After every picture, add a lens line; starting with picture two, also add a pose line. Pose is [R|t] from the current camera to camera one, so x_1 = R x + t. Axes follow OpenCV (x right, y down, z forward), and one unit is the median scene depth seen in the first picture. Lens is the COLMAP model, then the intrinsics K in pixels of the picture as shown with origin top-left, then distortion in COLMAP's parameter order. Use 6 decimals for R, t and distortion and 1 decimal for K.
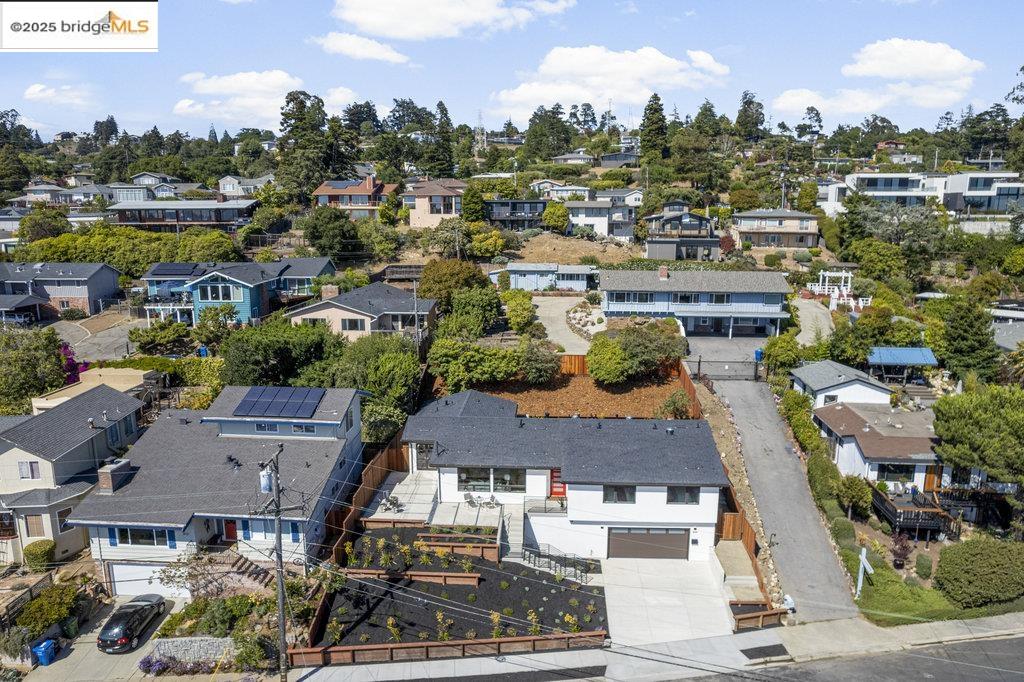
lens RADIAL K [[672.2, 0, 512.0], [0, 672.2, 341.0], [0, 0, 1]] dist [-0.061207, 0.046618]
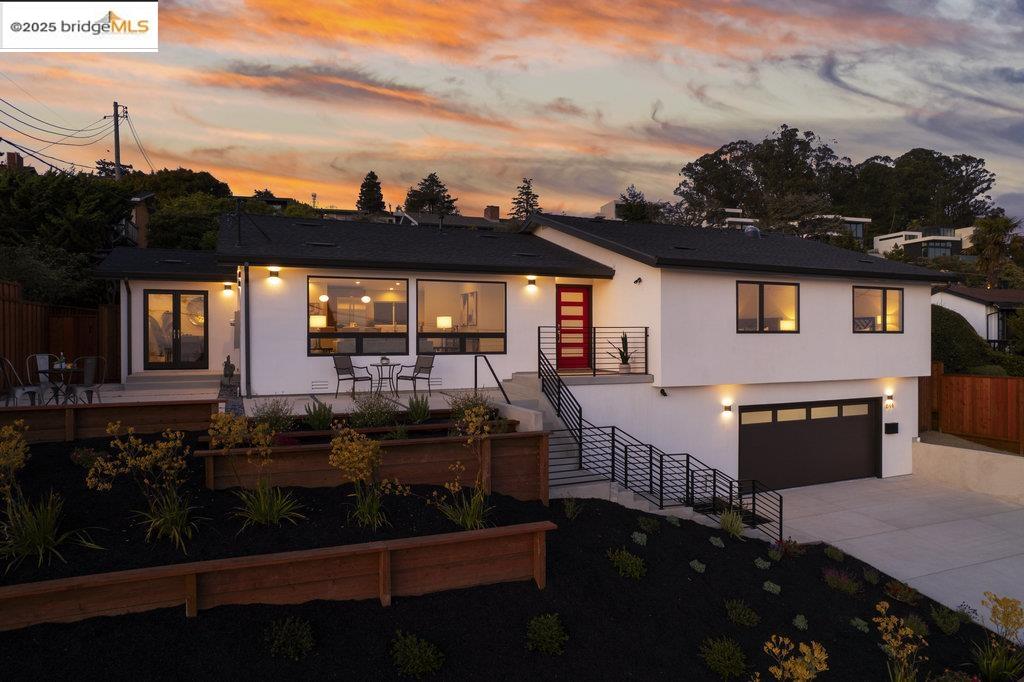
lens RADIAL K [[655.1, 0, 514.5], [0, 655.1, 341.1], [0, 0, 1]] dist [-0.078559, 0.072115]
pose [[0.896396, -0.004243, 0.443233, -0.137244], [0.084550, 0.983230, -0.161584, 0.292119], [-0.435115, 0.182318, 0.881723, 0.724667]]
